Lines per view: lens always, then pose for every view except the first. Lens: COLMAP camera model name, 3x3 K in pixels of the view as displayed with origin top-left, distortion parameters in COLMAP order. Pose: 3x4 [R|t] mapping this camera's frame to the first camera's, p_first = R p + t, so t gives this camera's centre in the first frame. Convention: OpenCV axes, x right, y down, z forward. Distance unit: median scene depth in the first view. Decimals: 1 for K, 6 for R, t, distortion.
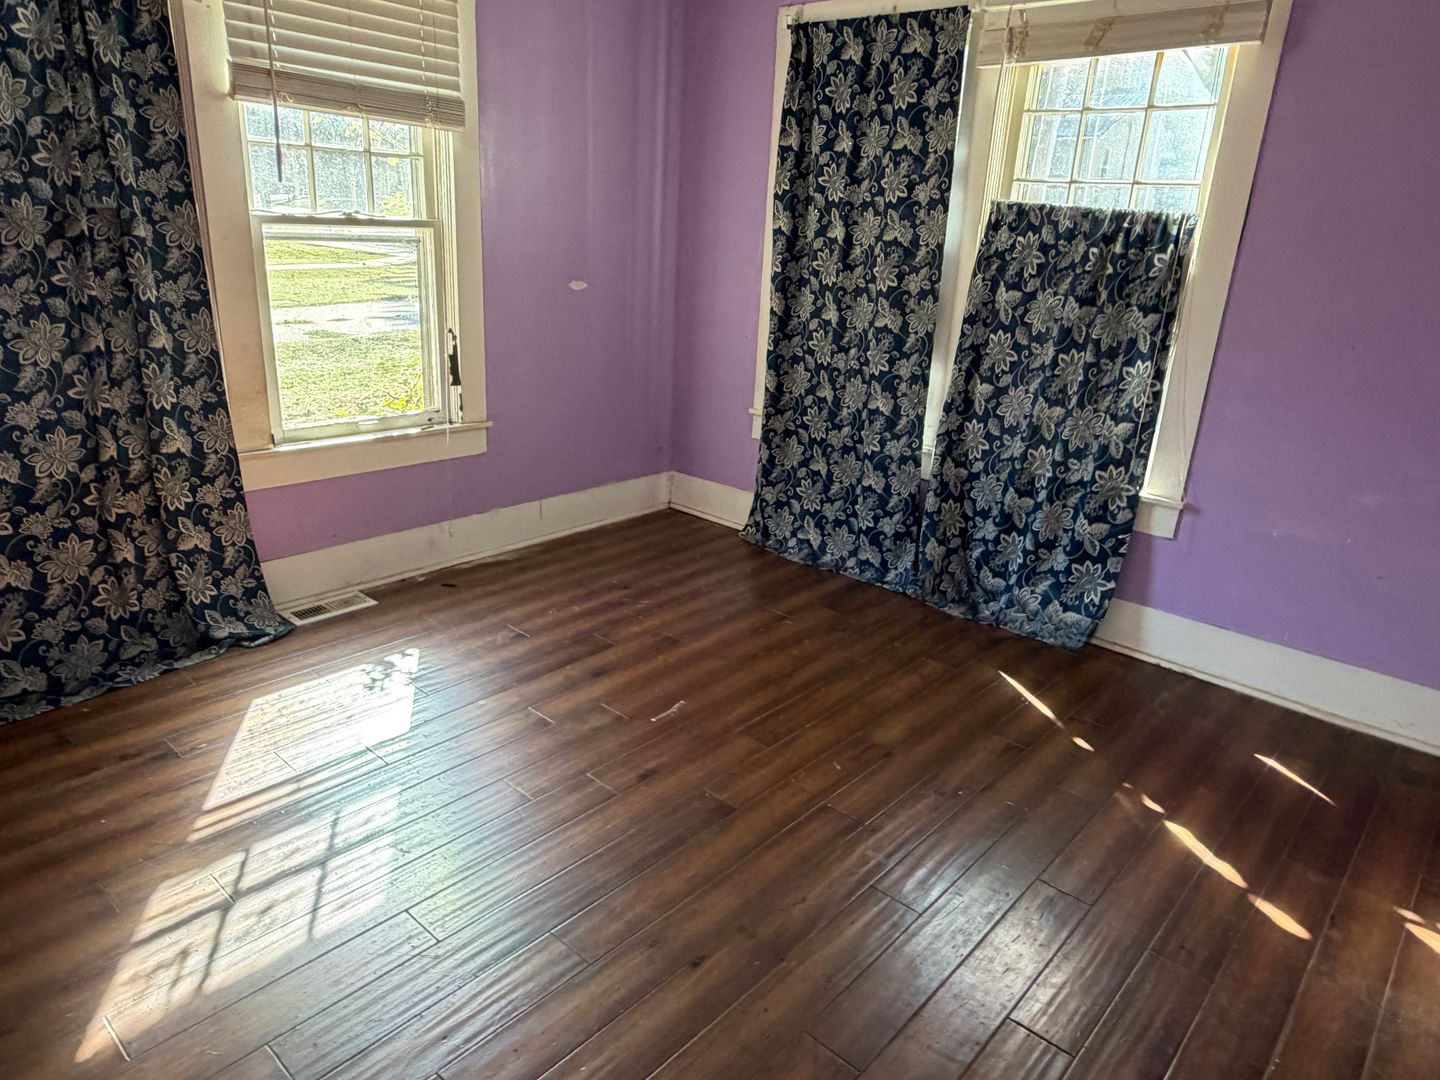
lens RADIAL K [[926.6, 0, 720.0], [0, 926.6, 543.5], [0, 0, 1]] dist [0.005115, 0.002106]
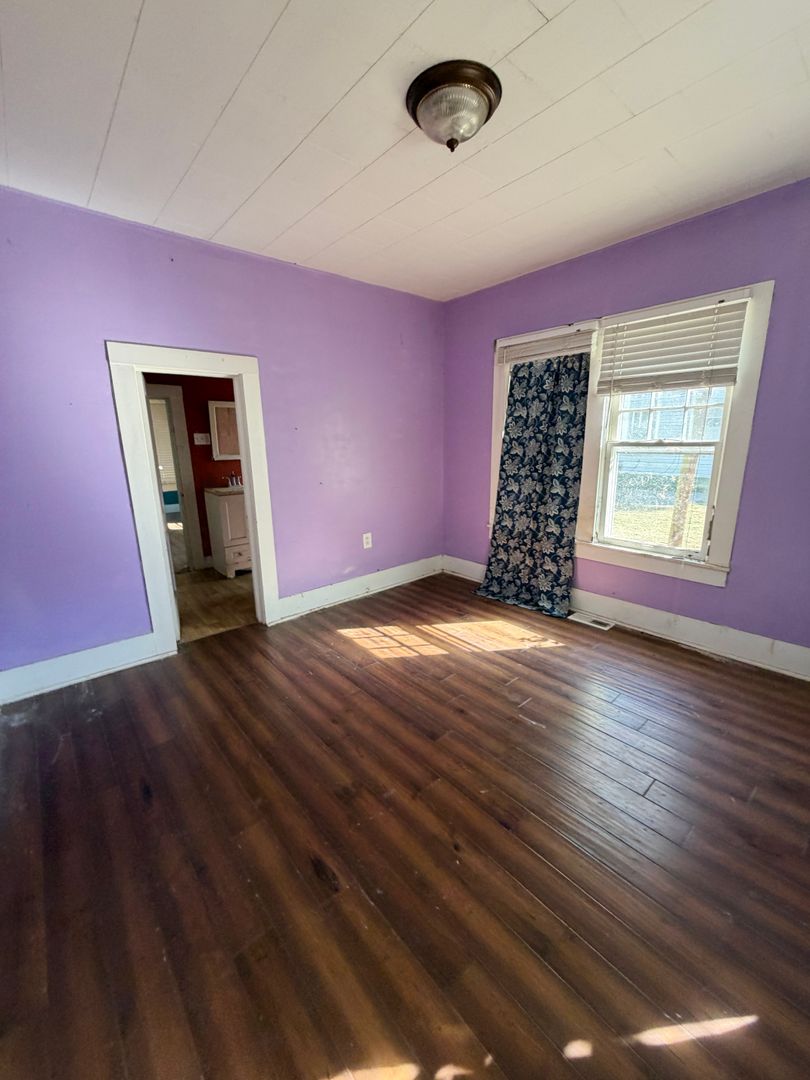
lens RADIAL K [[434.1, 0, 406.3], [0, 434.1, 536.4], [0, 0, 1]] dist [0.002556, 0.000280]
pose [[-0.124635, 0.177611, -0.976176, 0.621723], [-0.310271, 0.927530, 0.208375, -0.203780], [0.942443, 0.328850, -0.060495, 0.654236]]
